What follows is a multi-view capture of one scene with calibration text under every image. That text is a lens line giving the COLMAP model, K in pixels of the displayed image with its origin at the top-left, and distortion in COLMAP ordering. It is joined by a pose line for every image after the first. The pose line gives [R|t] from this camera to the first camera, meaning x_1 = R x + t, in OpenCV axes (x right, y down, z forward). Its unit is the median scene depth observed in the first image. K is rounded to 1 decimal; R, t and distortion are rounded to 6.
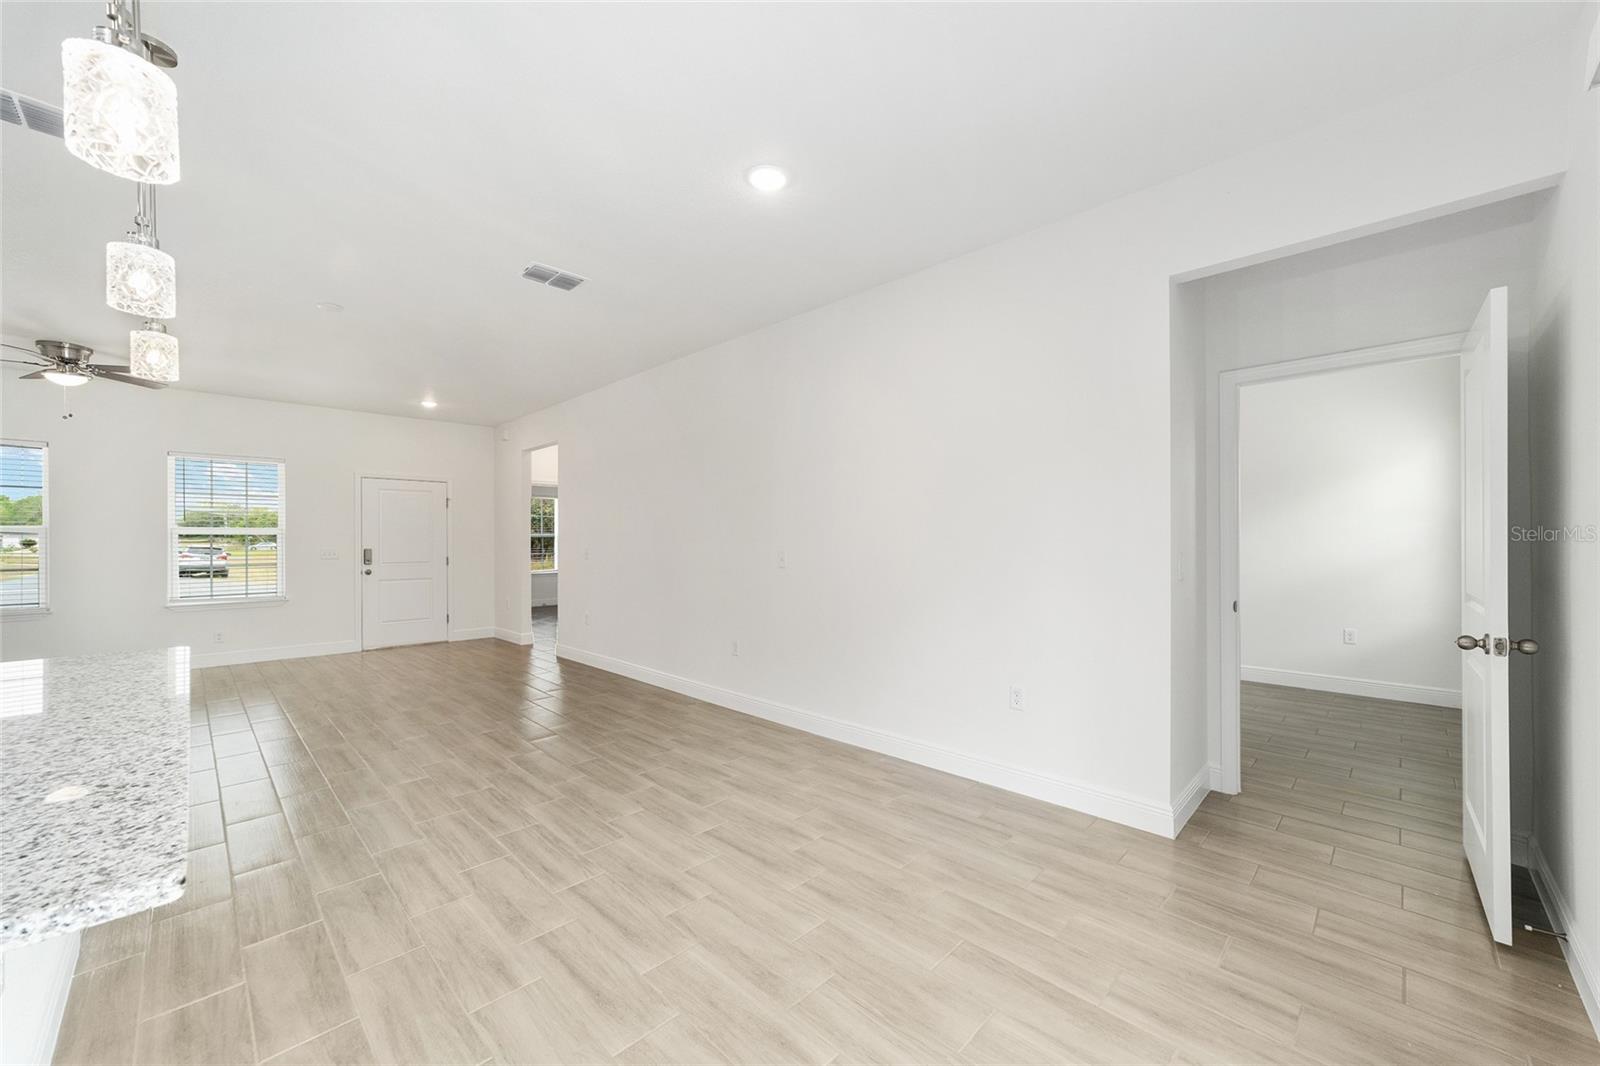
lens RADIAL K [[605.1, 0, 800.0], [0, 605.1, 533.0], [0, 0, 1]] dist [0.001032, 0.000142]
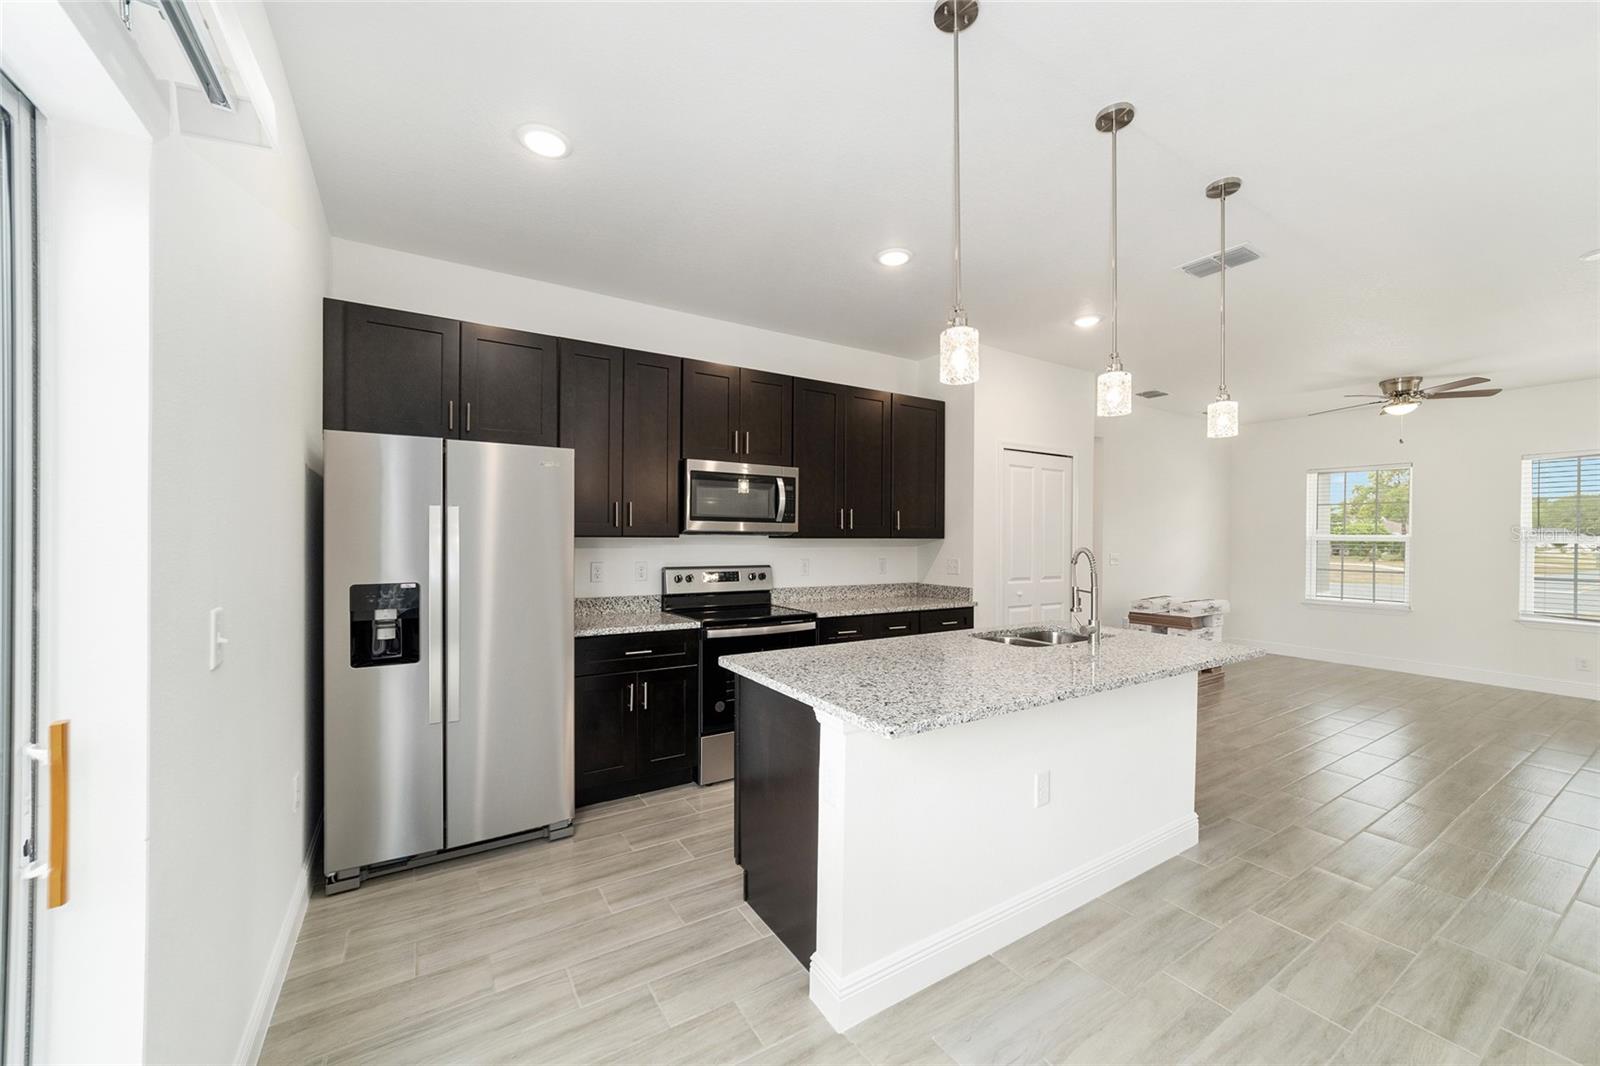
lens RADIAL K [[601.8, 0, 809.7], [0, 601.8, 540.2], [0, 0, 1]] dist [0.001271, 0.000273]
pose [[-0.229207, 0.004434, -0.973368, 0.370104], [0.006977, 0.999971, 0.002913, -0.038975], [0.973353, -0.006124, -0.229232, 0.394983]]
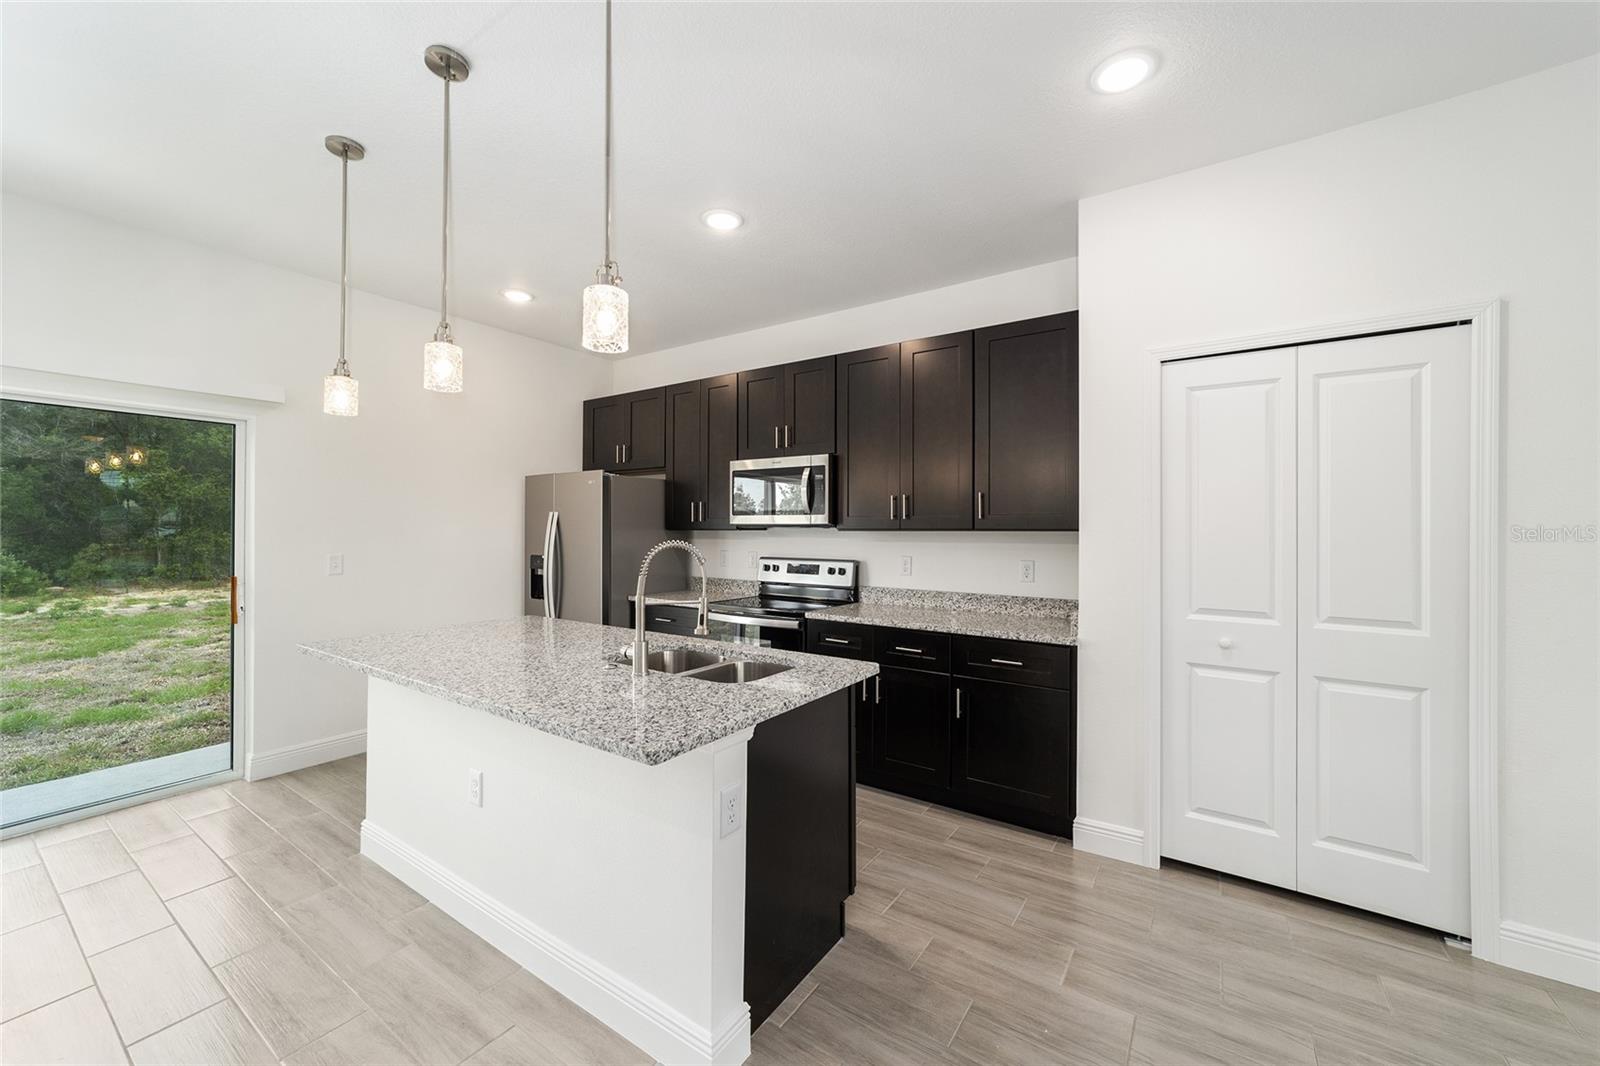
lens RADIAL K [[605.1, 0, 800.0], [0, 605.1, 533.0], [0, 0, 1]] dist [0.001032, 0.000142]
pose [[-0.983567, -0.003230, -0.180512, -1.040863], [-0.001038, 0.999925, -0.012239, -0.012229], [0.180538, -0.011851, -0.983497, 1.599125]]
